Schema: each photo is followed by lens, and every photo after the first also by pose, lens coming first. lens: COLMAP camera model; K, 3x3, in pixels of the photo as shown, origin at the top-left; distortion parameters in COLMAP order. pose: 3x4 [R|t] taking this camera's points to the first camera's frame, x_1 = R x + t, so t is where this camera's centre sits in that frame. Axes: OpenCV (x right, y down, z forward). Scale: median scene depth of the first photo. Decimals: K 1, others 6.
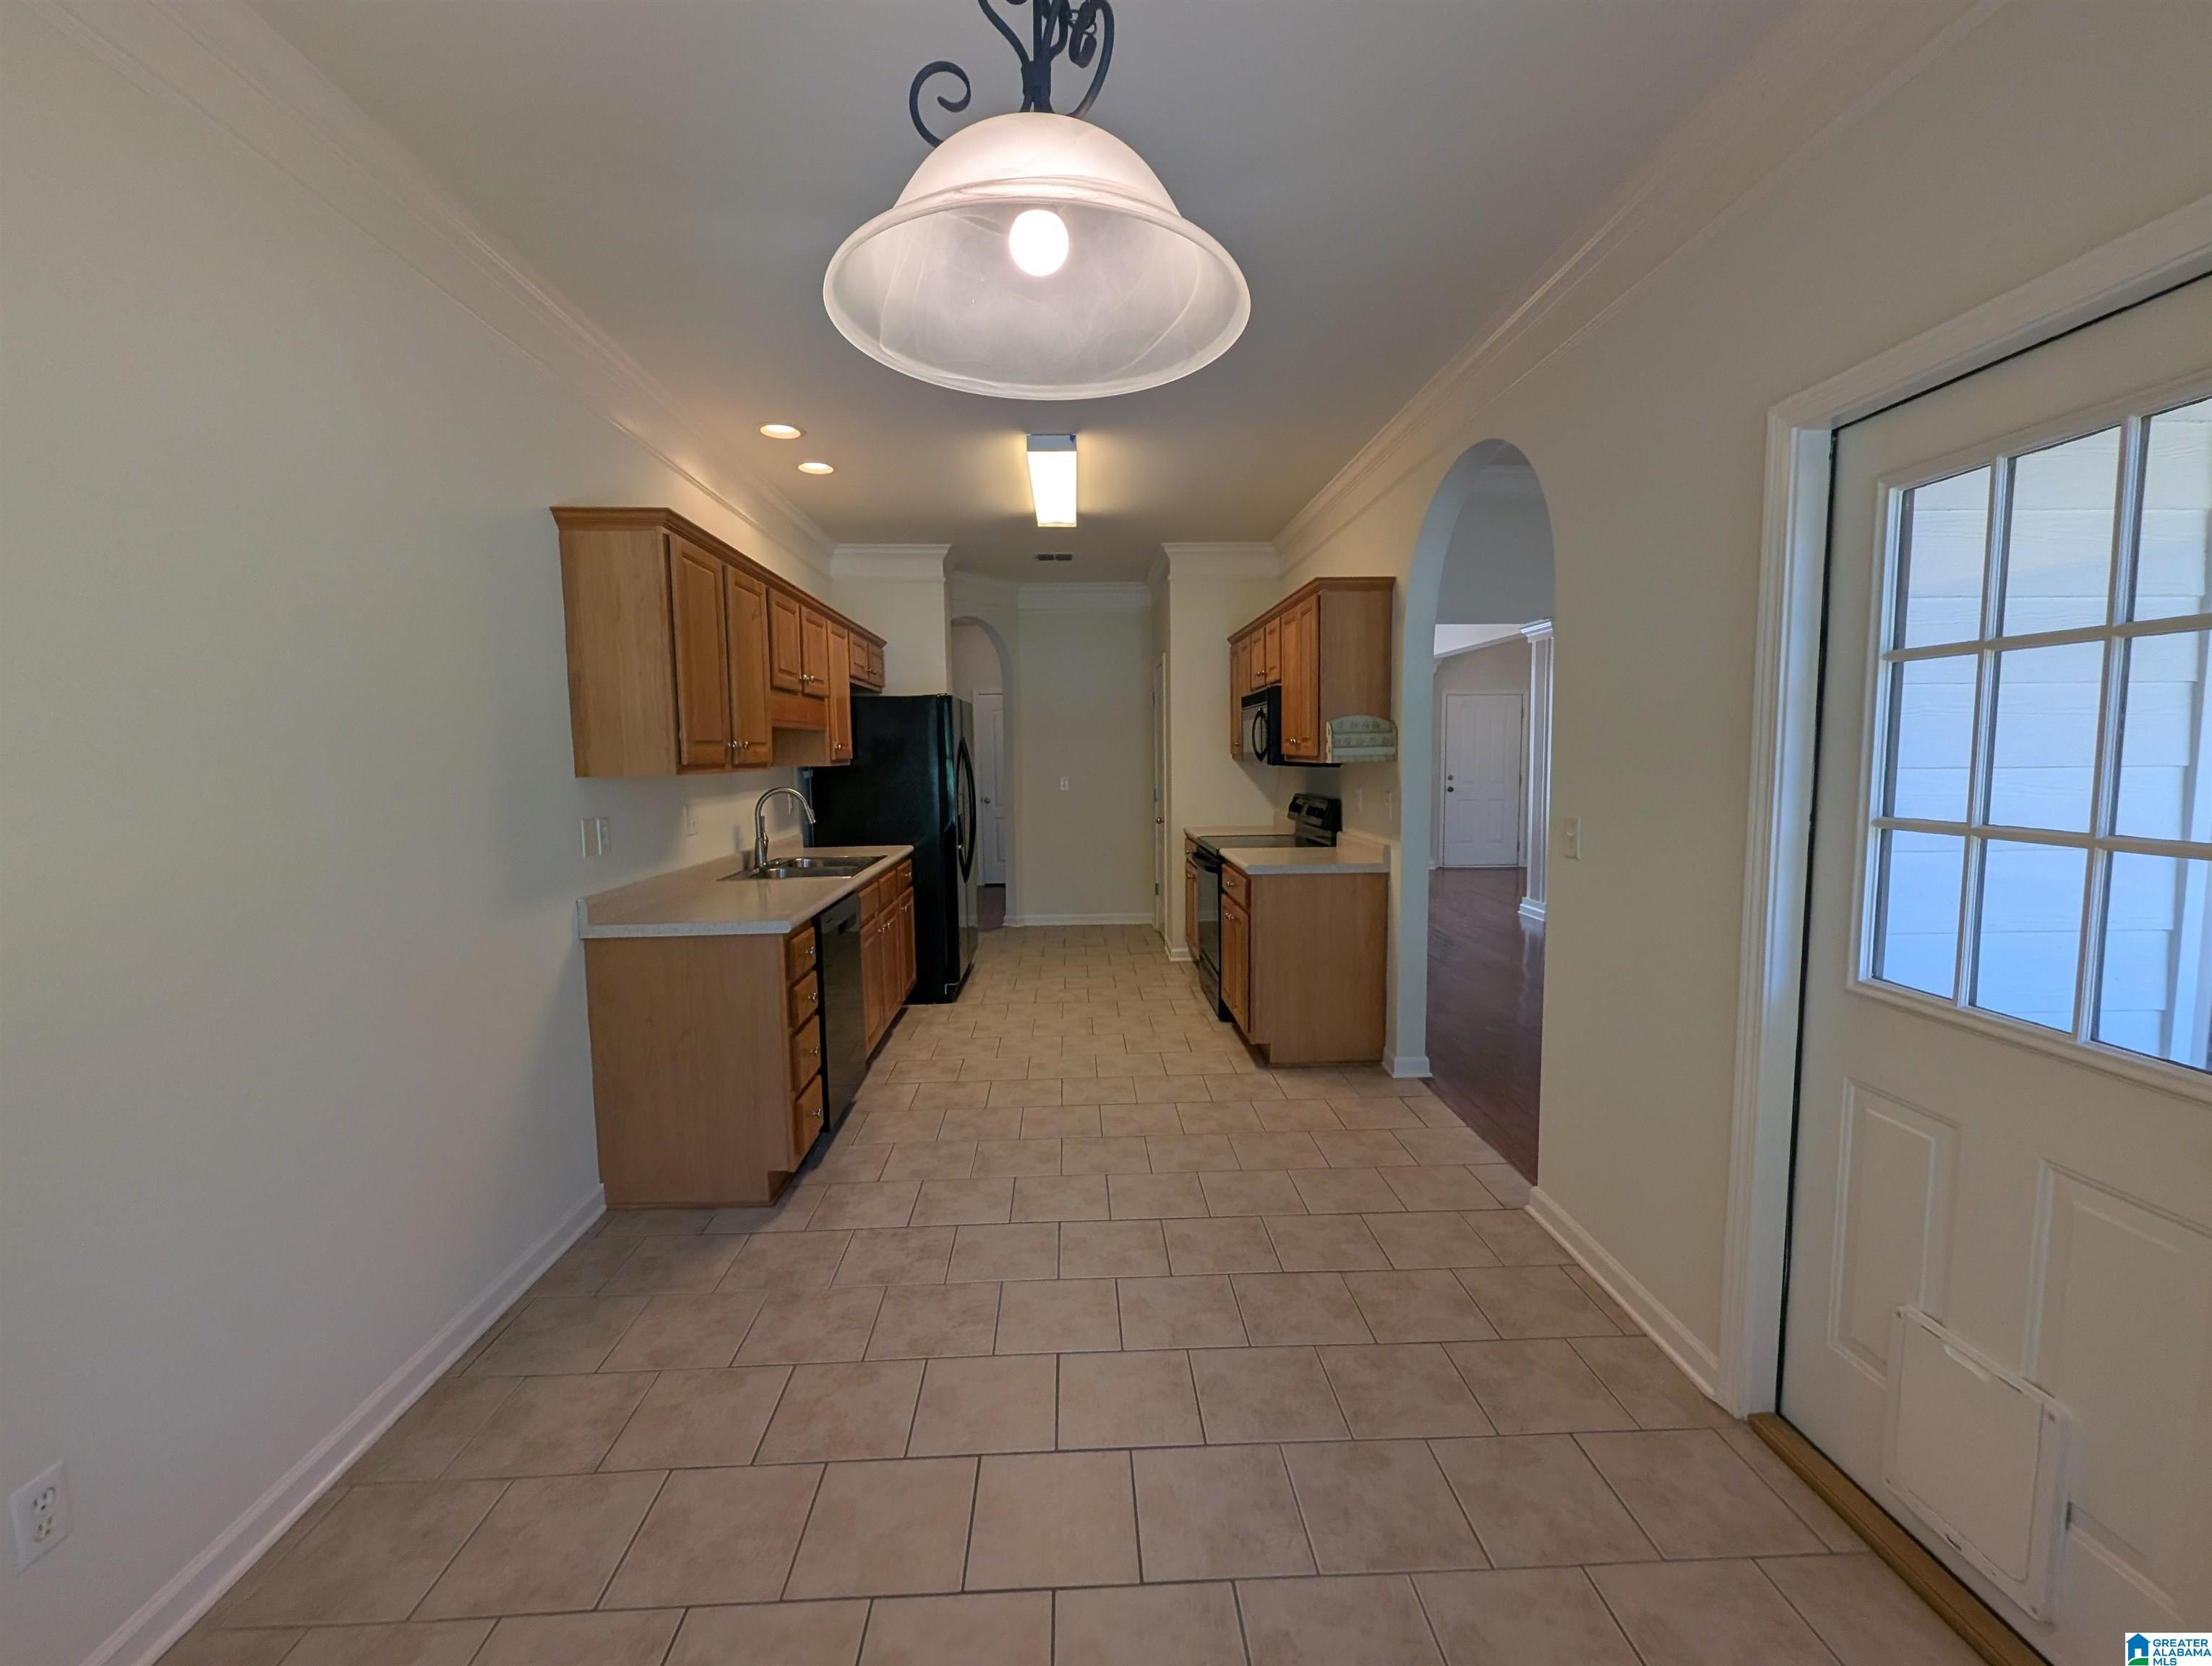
lens RADIAL K [[917.2, 0, 1103.4], [0, 917.2, 821.7], [0, 0, 1]] dist [0.000987, -0.000500]
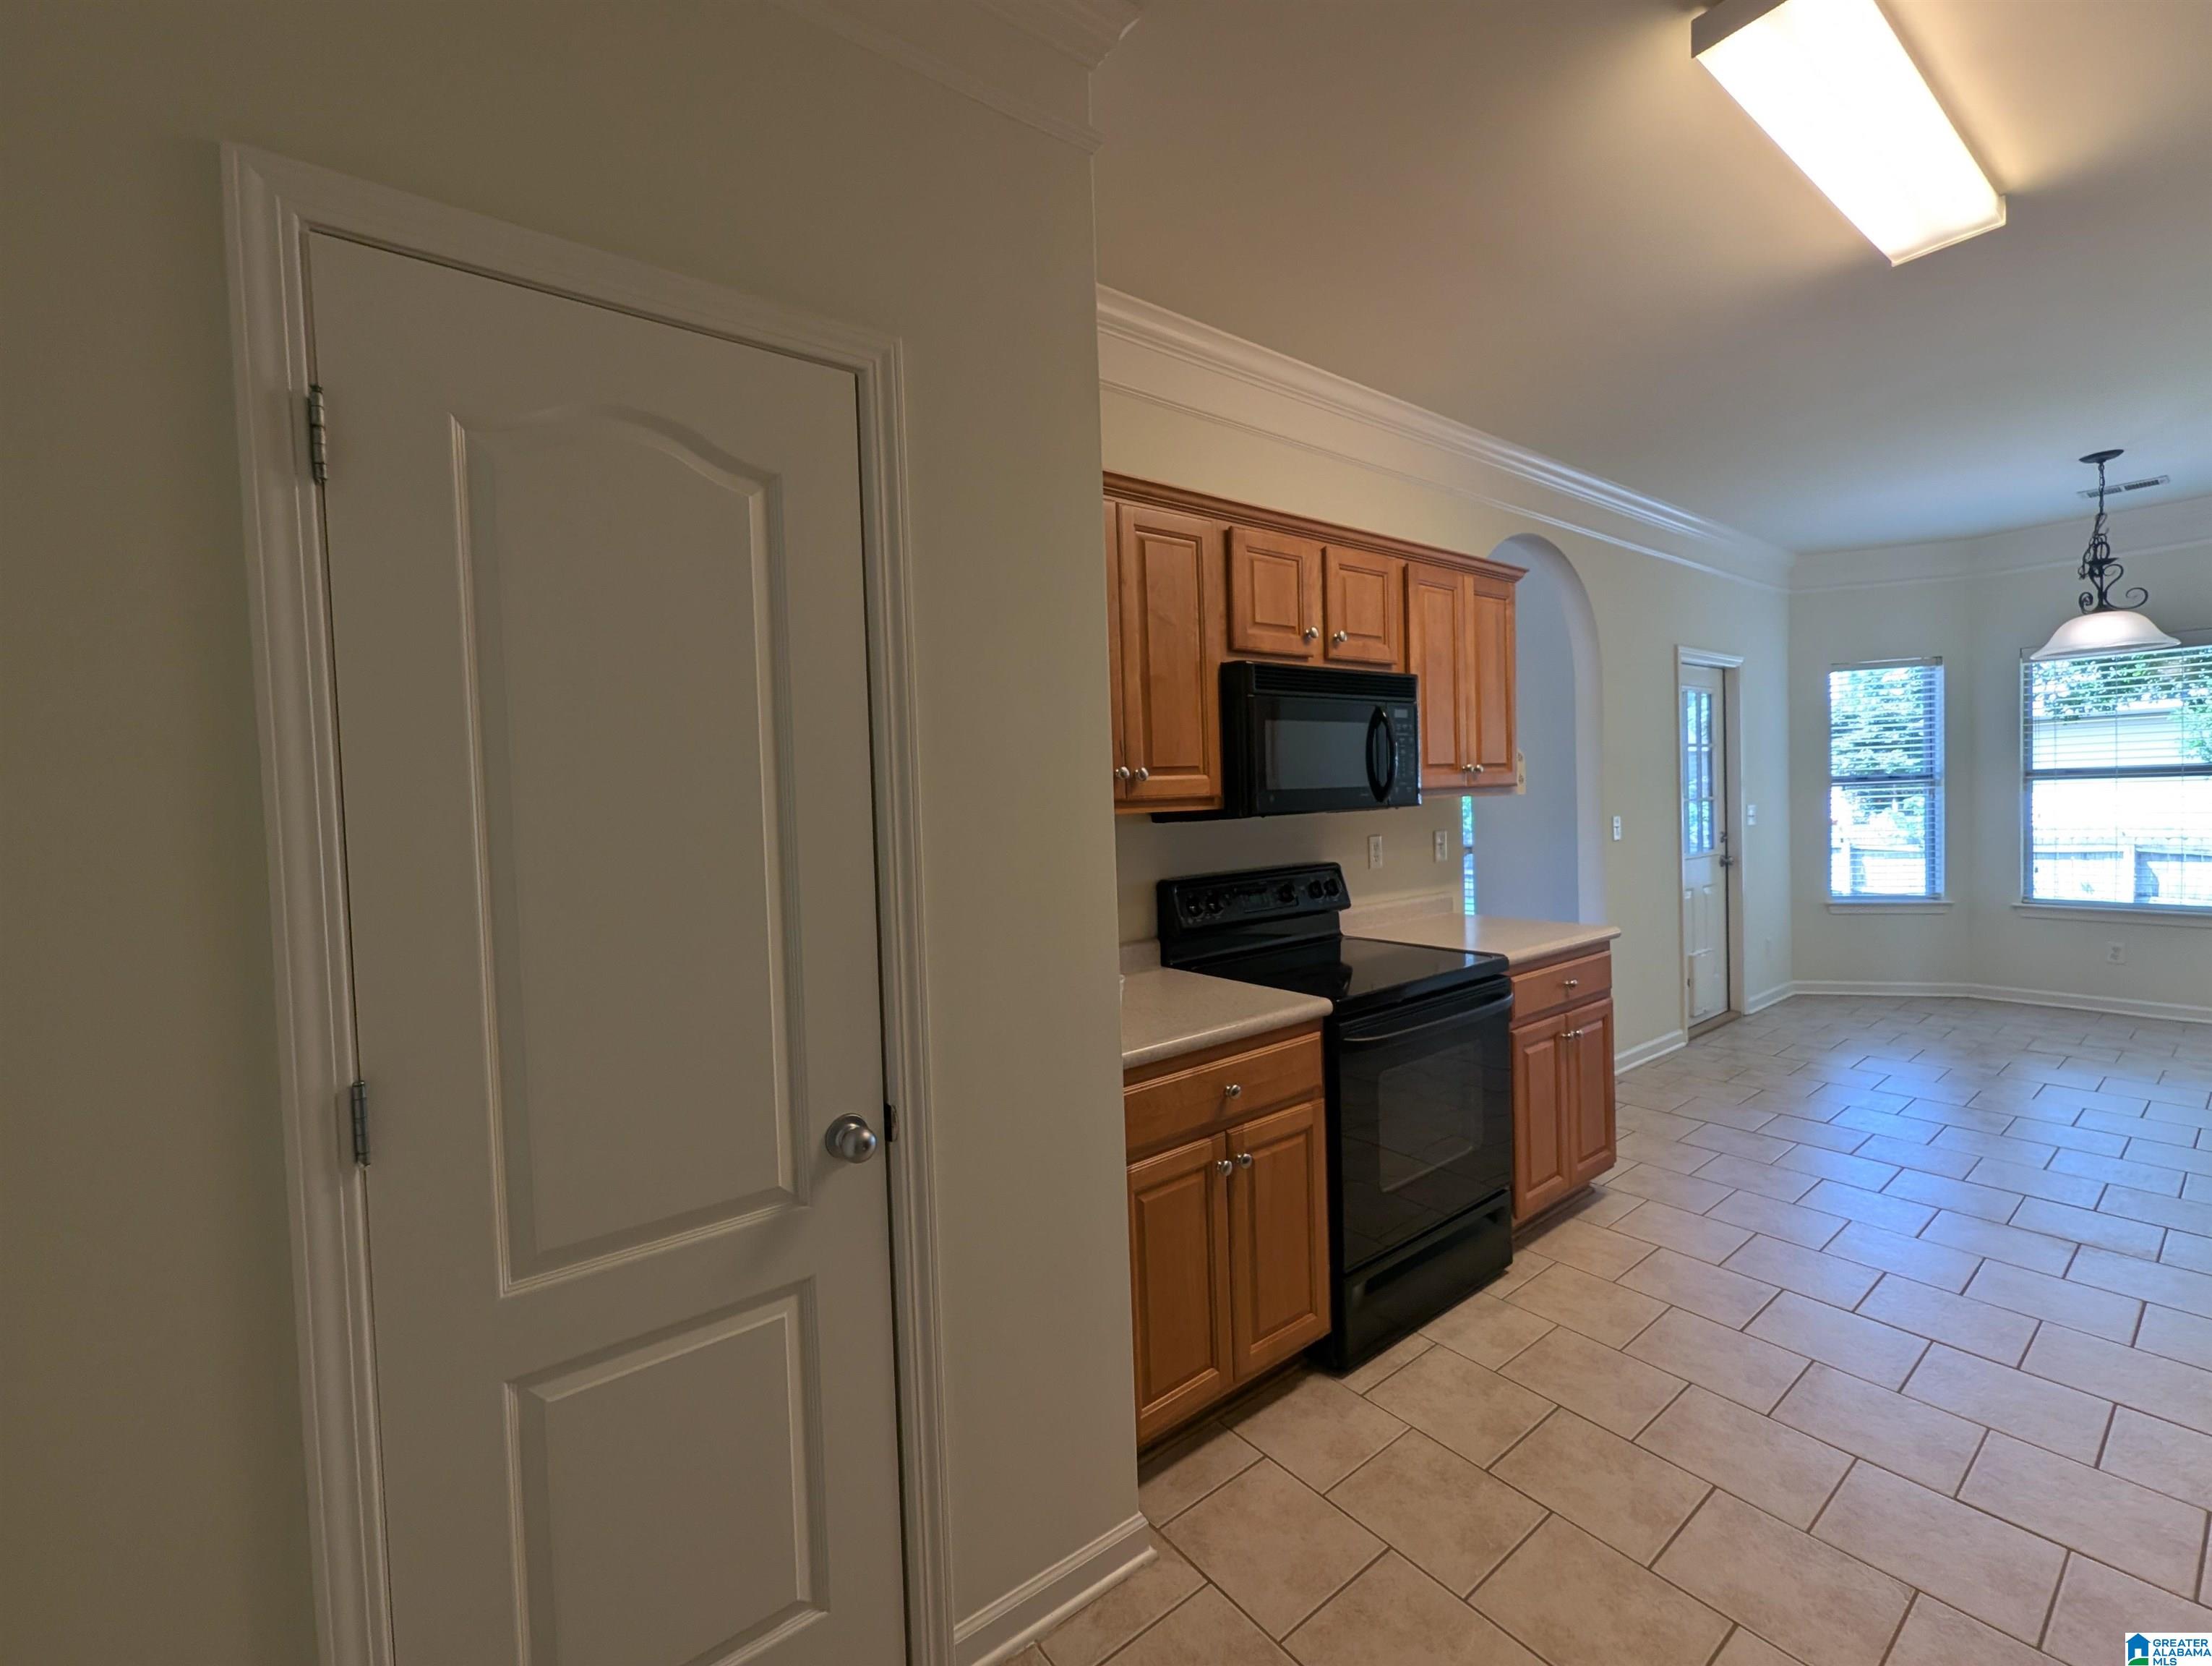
lens RADIAL K [[917.2, 0, 1102.8], [0, 917.2, 828.1], [0, 0, 1]] dist [0.000987, -0.000500]
pose [[-0.571058, 0.004966, 0.820894, -0.212455], [0.103664, 0.992413, 0.066110, -0.122163], [-0.814338, 0.122850, -0.567240, 1.695060]]
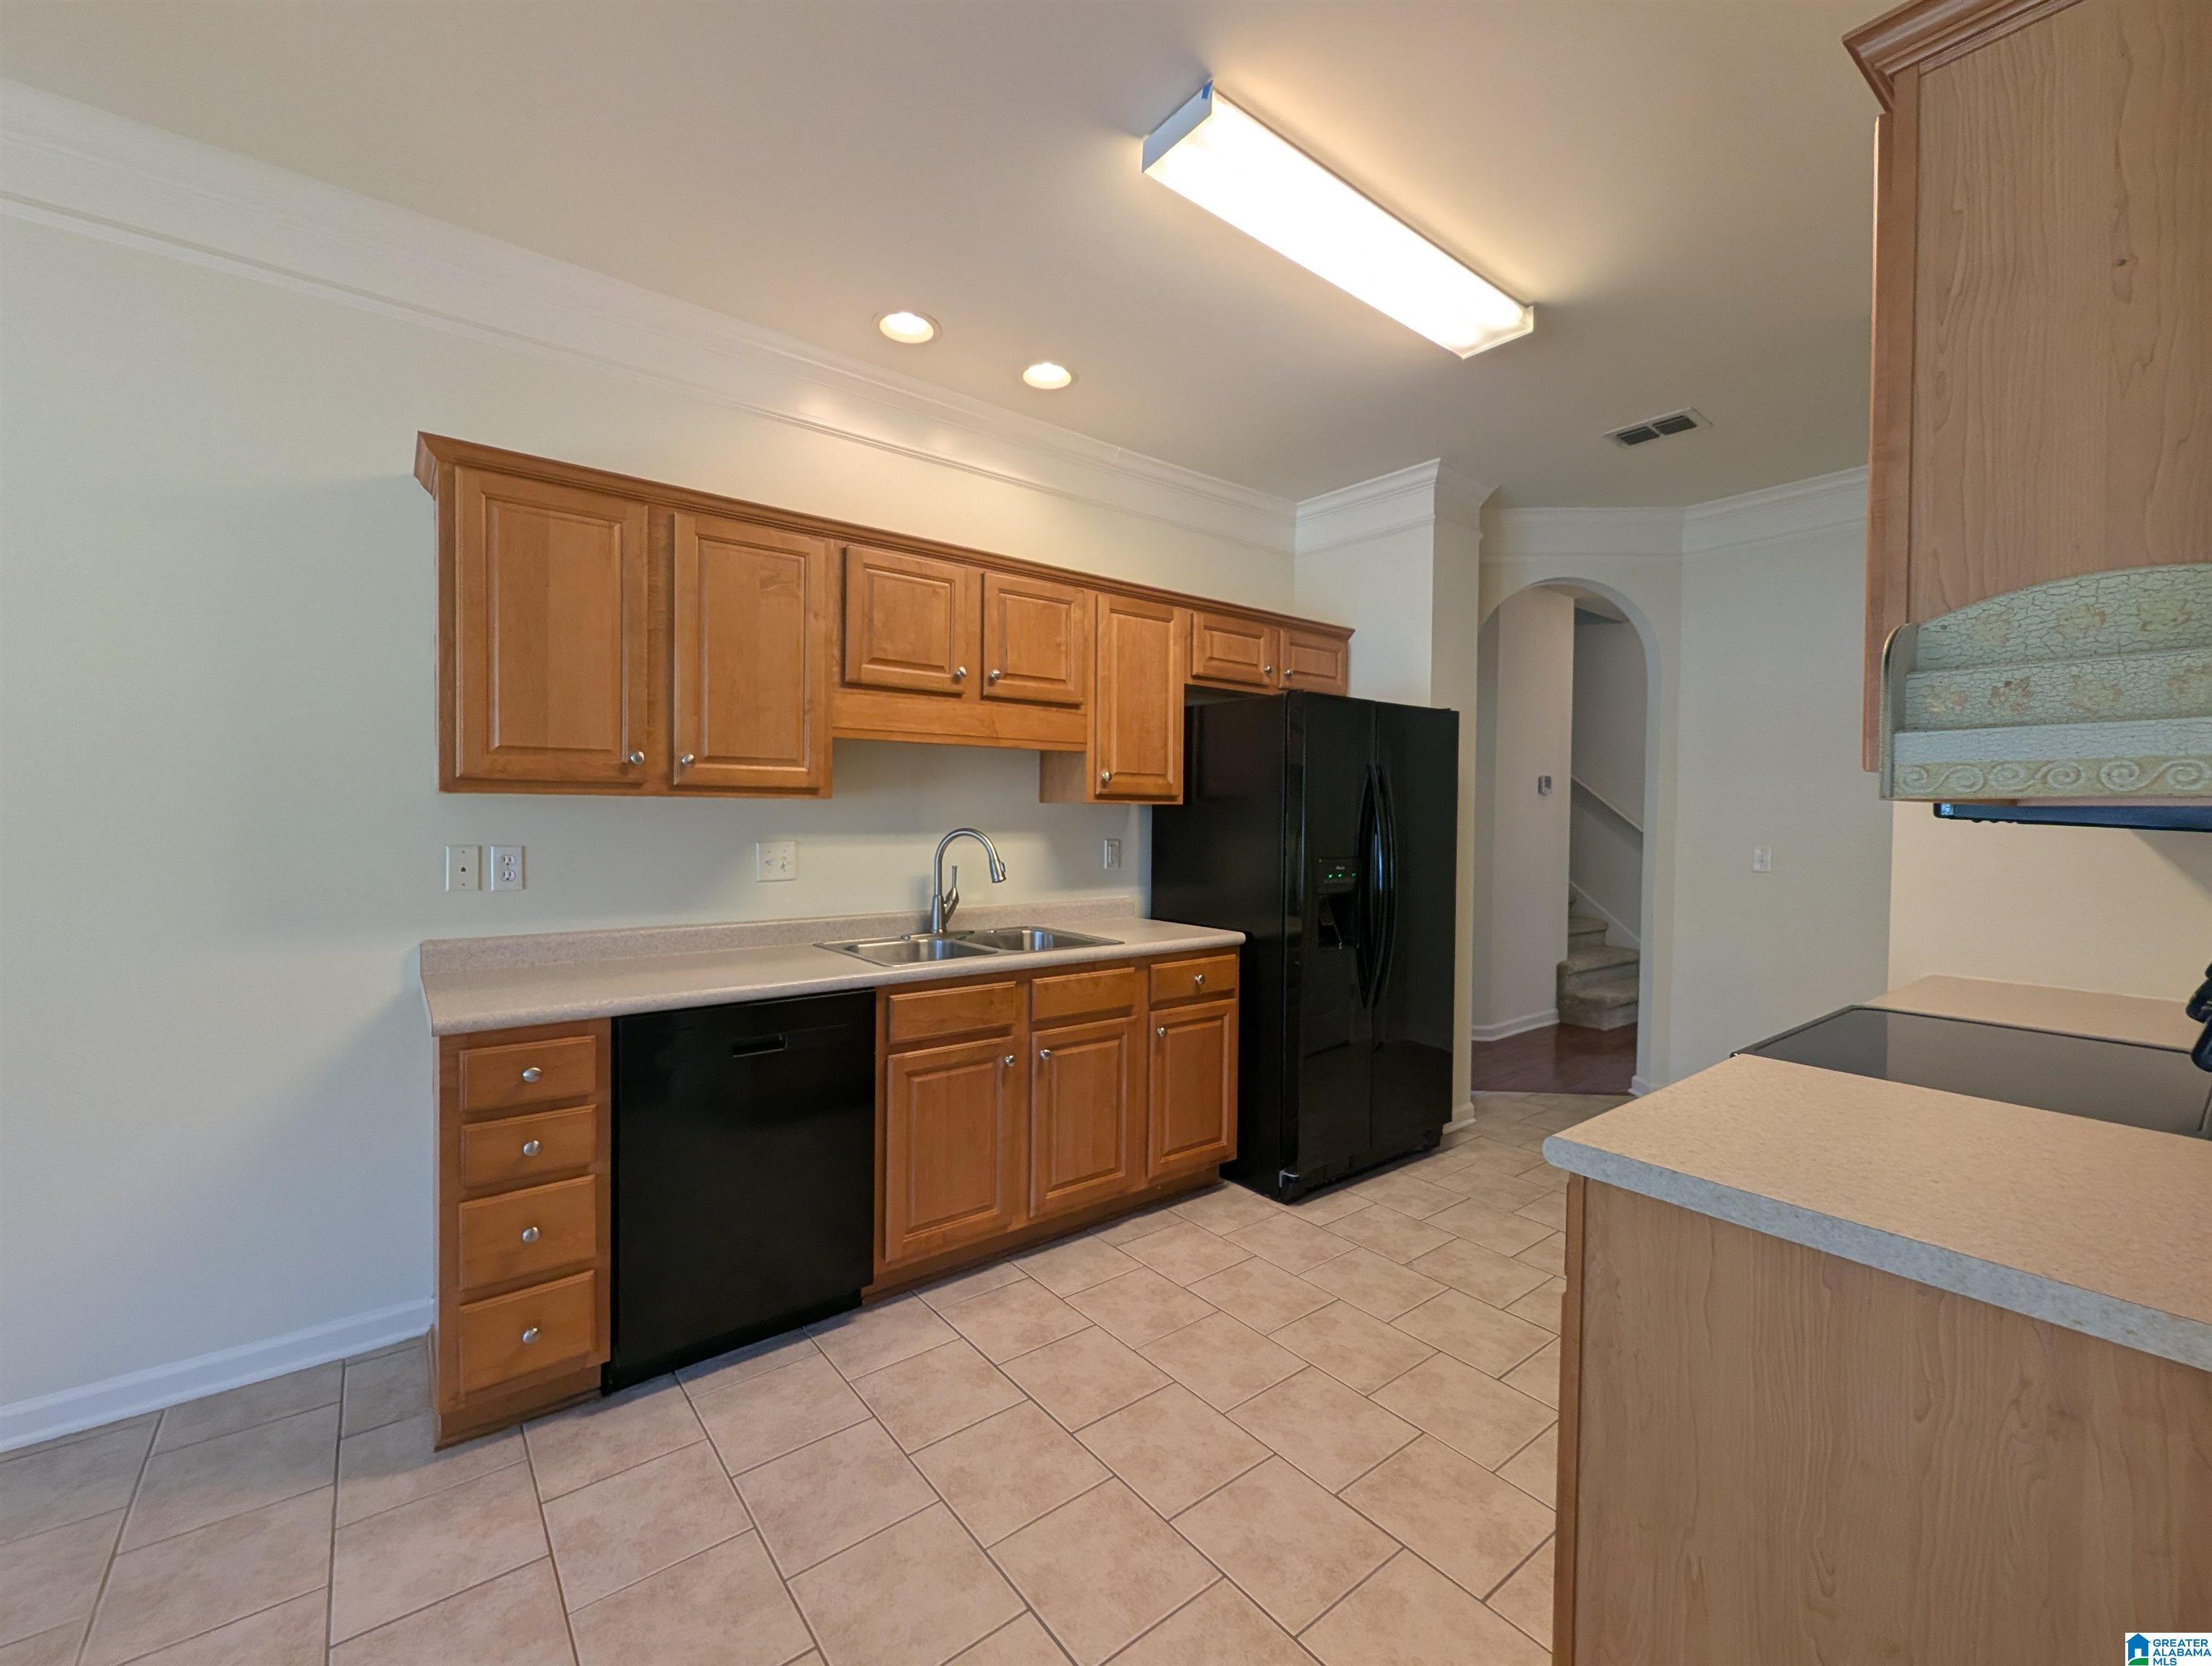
lens RADIAL K [[917.2, 0, 1104.1], [0, 917.2, 830.1], [0, 0, 1]] dist [0.000987, -0.000500]
pose [[0.586766, 0.037070, -0.808908, 0.299000], [-0.080732, 0.996653, -0.012887, -0.035717], [0.805722, 0.072867, 0.587794, 0.668849]]
